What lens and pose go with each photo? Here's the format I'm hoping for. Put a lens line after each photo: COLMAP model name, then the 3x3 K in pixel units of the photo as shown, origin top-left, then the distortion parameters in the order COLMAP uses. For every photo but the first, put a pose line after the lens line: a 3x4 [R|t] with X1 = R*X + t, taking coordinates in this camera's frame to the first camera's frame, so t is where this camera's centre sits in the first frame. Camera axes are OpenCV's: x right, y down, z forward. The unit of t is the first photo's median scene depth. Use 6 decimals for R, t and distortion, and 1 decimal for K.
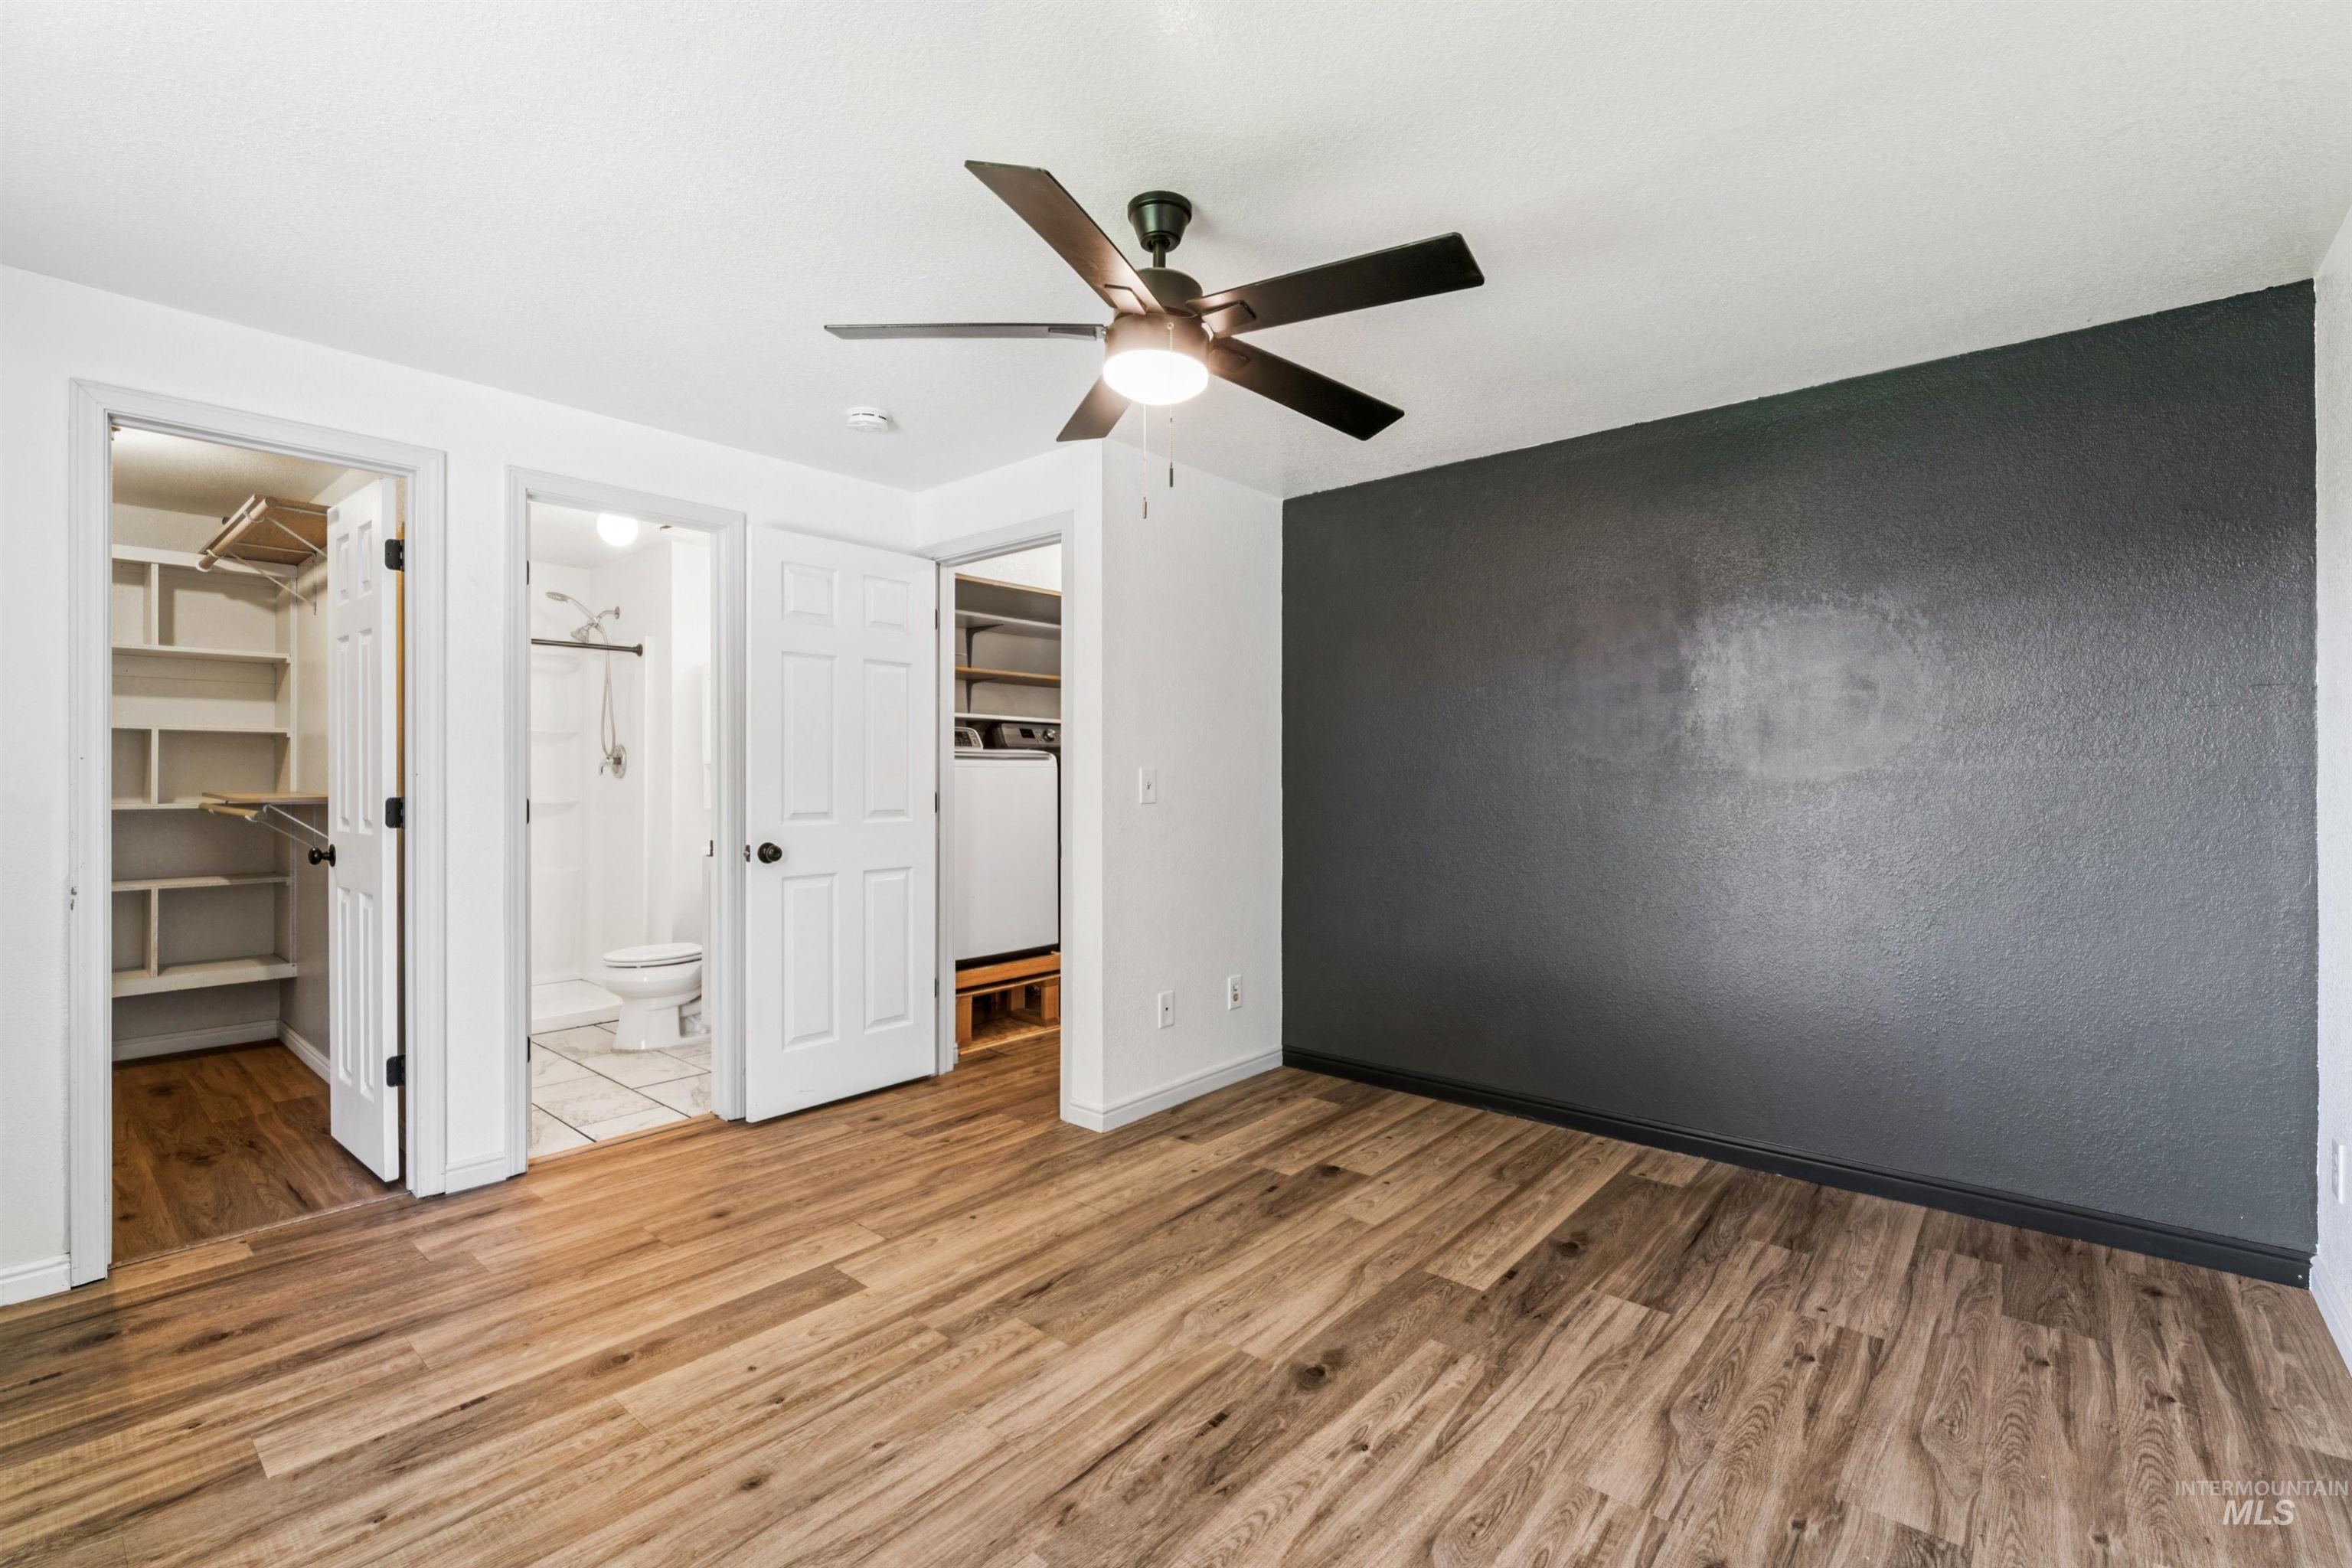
lens RADIAL K [[1033.1, 0, 1182.0], [0, 1033.1, 781.4], [0, 0, 1]] dist [-0.004009, 0.000619]
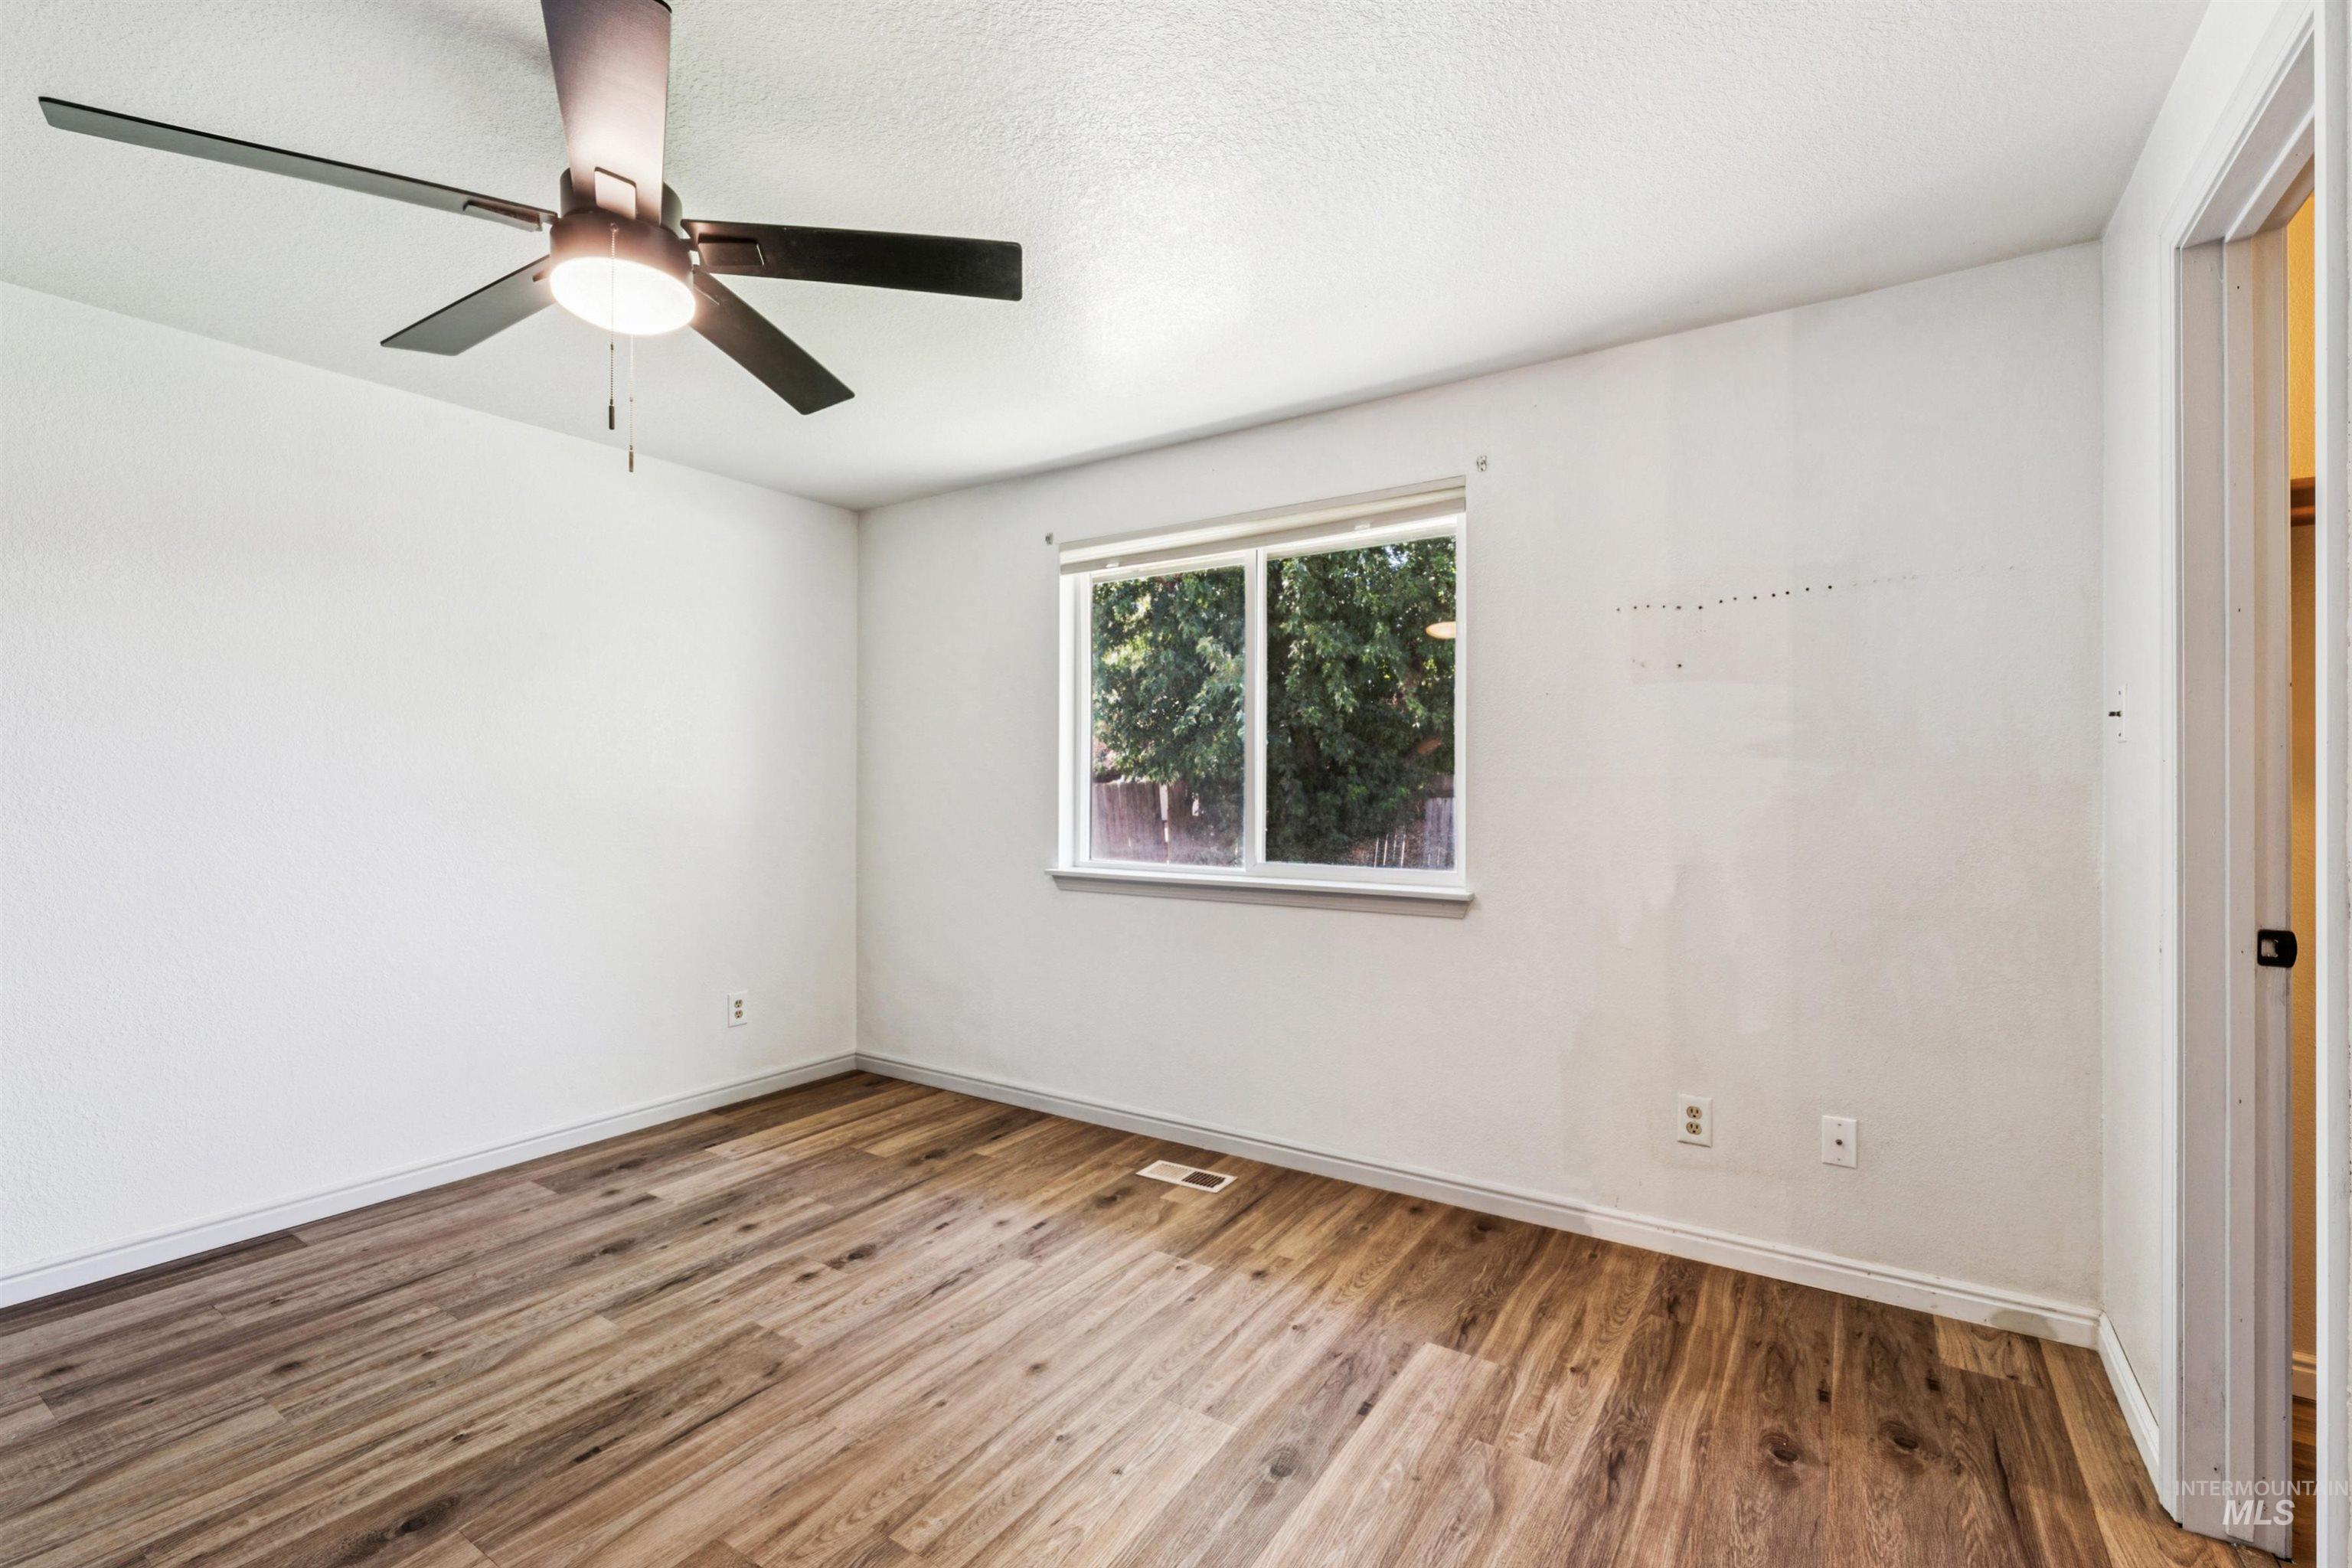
lens RADIAL K [[1033.1, 0, 1172.9], [0, 1033.1, 779.6], [0, 0, 1]] dist [-0.004009, 0.000619]
pose [[-0.992832, -0.001304, -0.119509, -0.344012], [-0.001308, 0.999999, -0.000045, -0.008075], [0.119509, 0.000112, -0.992833, 1.781153]]
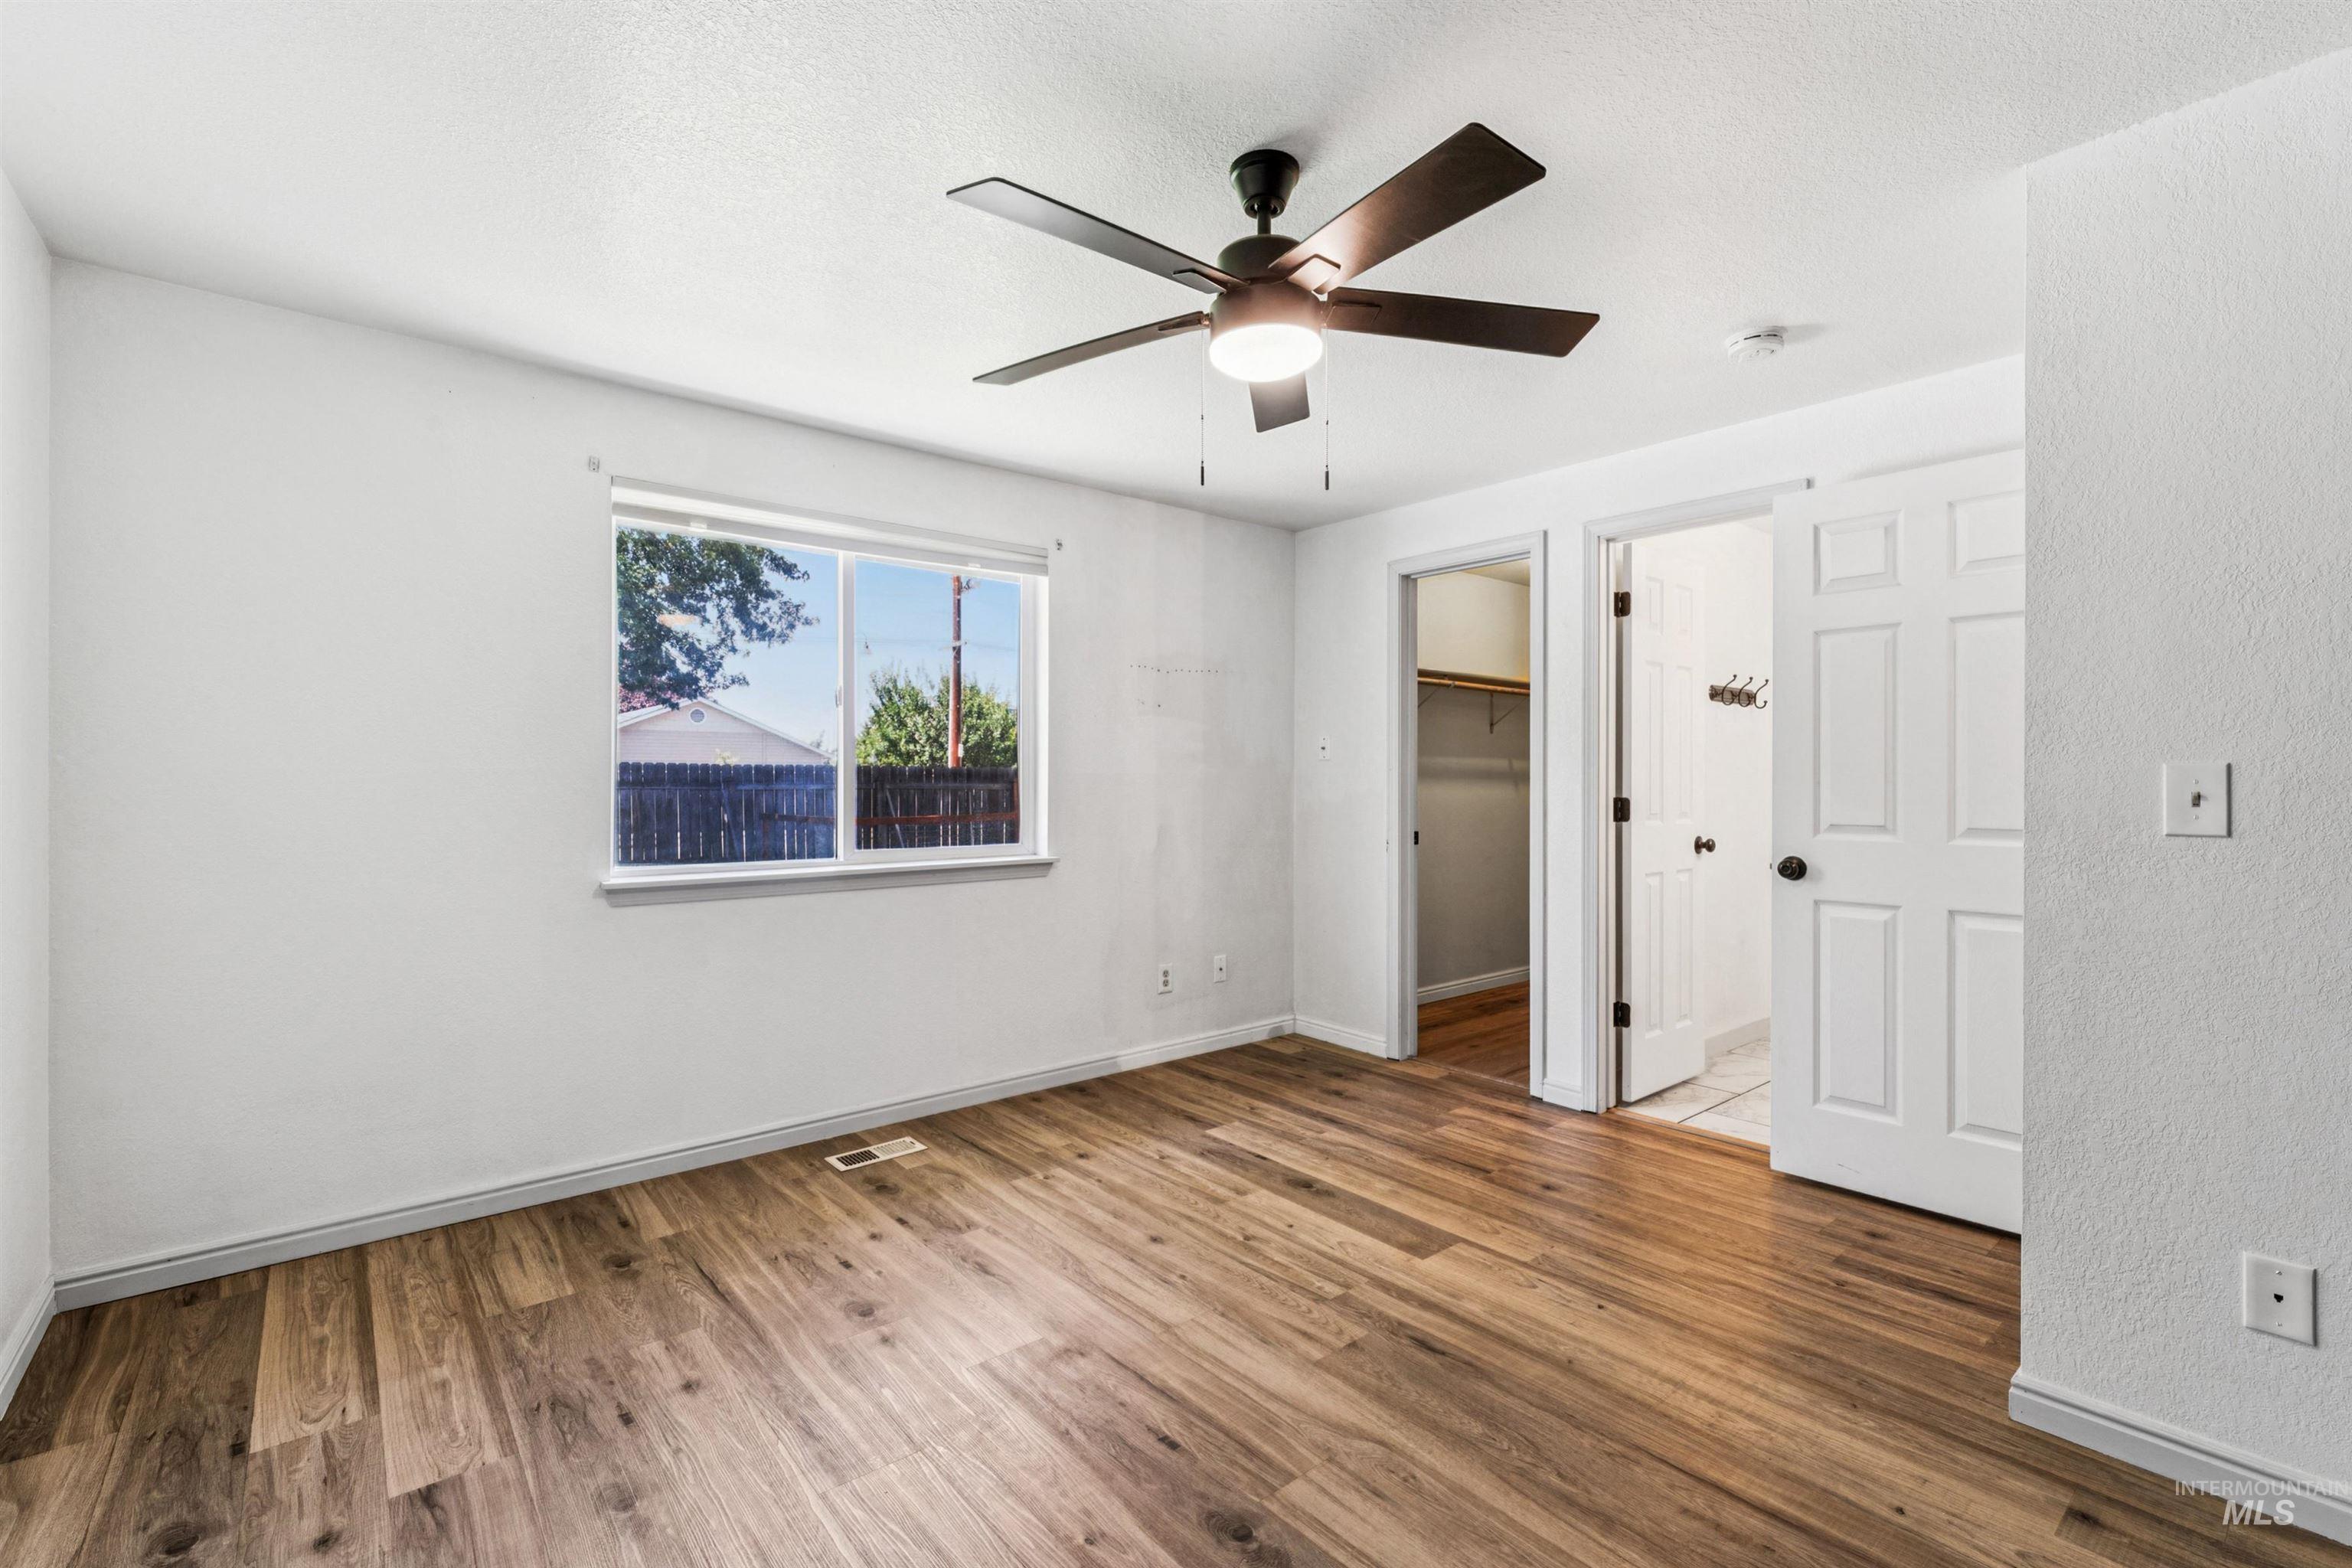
lens RADIAL K [[1033.1, 0, 1181.3], [0, 1033.1, 782.5], [0, 0, 1]] dist [-0.004009, 0.000619]
pose [[-0.166330, 0.003874, -0.986063, 0.870875], [-0.007949, 0.999955, 0.005269, -0.005033], [0.986038, 0.008715, -0.166291, 1.031152]]
